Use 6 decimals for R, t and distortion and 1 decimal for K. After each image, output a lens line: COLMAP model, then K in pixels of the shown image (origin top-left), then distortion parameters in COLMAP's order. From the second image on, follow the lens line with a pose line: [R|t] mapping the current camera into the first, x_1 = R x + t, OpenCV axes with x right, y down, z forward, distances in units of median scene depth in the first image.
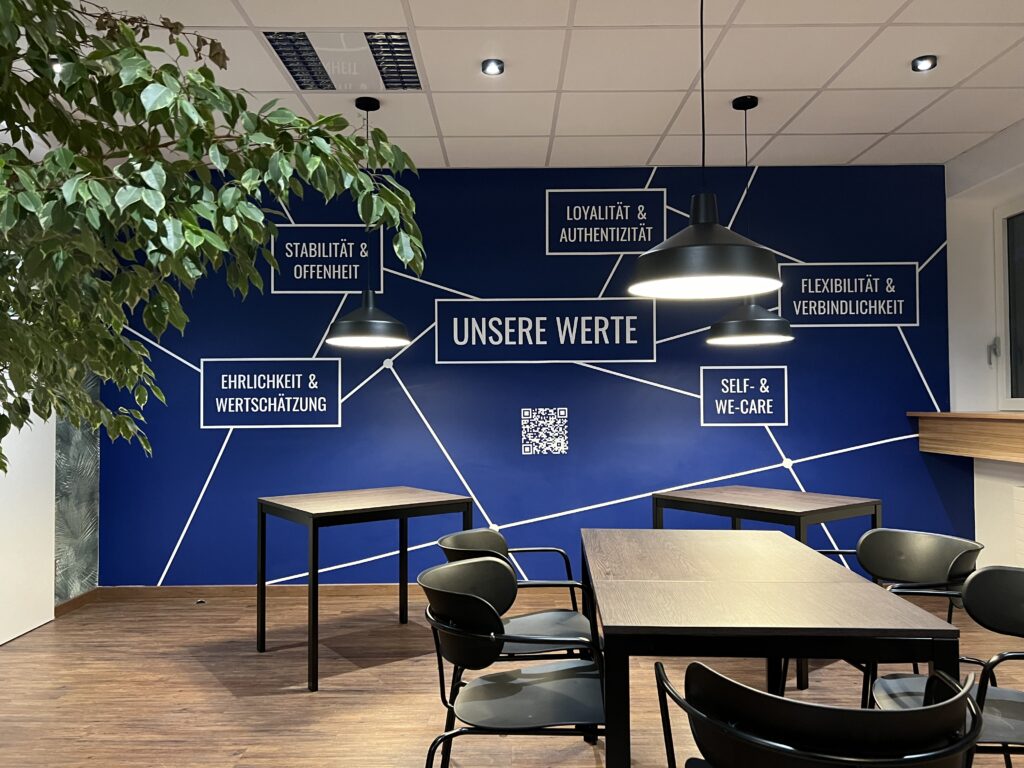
lens RADIAL K [[776.6, 0, 510.3], [0, 776.6, 390.1], [0, 0, 1]] dist [0.077956, -0.046244]
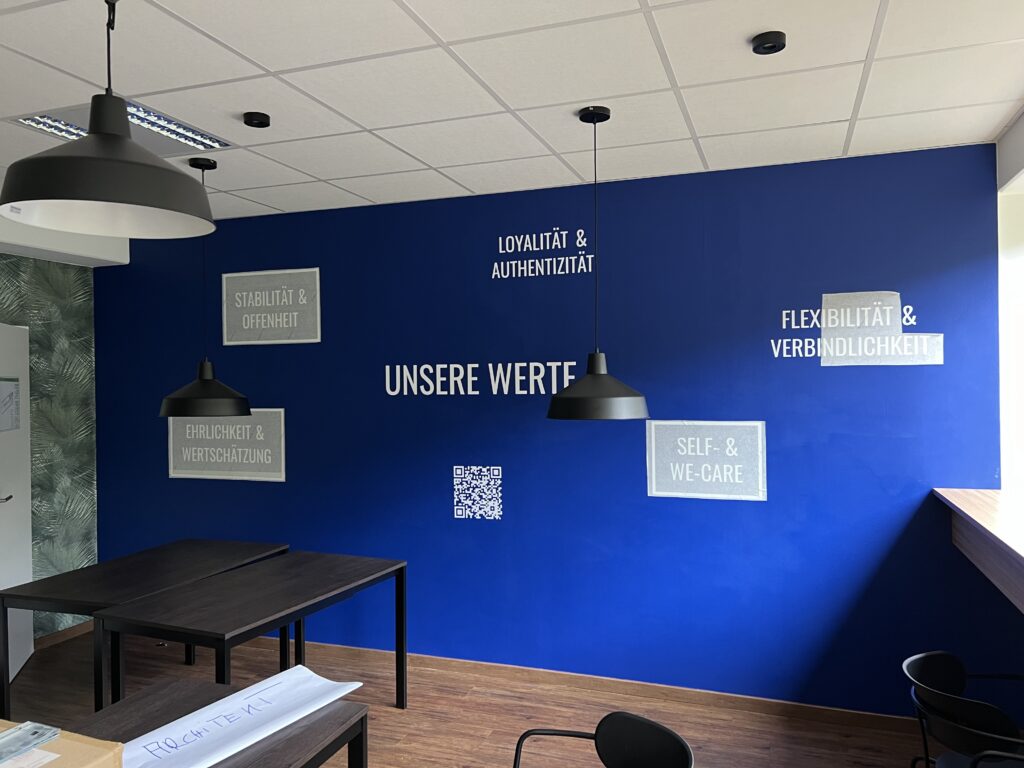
lens RADIAL K [[776.6, 0, 511.8], [0, 776.6, 378.9], [0, 0, 1]] dist [0.077956, -0.046244]
pose [[0.941830, -0.007544, -0.336004, 0.379595], [0.013194, 0.999807, 0.014535, -0.089005], [0.335830, -0.018123, 0.941748, 0.178506]]
